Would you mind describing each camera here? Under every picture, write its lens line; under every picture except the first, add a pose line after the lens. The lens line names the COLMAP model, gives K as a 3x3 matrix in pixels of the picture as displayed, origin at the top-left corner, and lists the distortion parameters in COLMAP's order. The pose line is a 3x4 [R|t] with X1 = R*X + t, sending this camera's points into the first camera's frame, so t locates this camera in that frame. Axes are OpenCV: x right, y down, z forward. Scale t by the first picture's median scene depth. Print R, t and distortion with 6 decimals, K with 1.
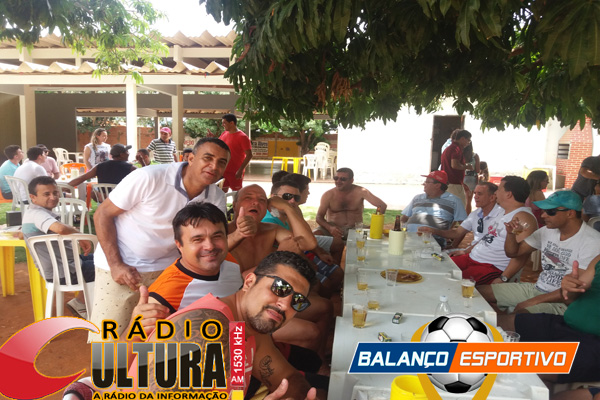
lens RADIAL K [[458.5, 0, 296.5], [0, 458.5, 224.8], [0, 0, 1]] dist [0.013088, -0.062237]
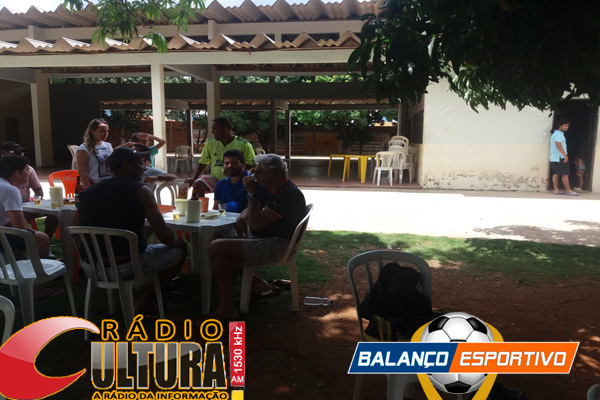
lens RADIAL K [[447.1, 0, 301.0], [0, 447.1, 235.7], [0, 0, 1]] dist [0.010168, -0.007811]
pose [[0.998659, 0.001057, -0.051760, -0.040559], [0.001095, 0.999136, 0.041536, -0.024209], [0.051759, -0.041537, 0.997795, 0.128556]]
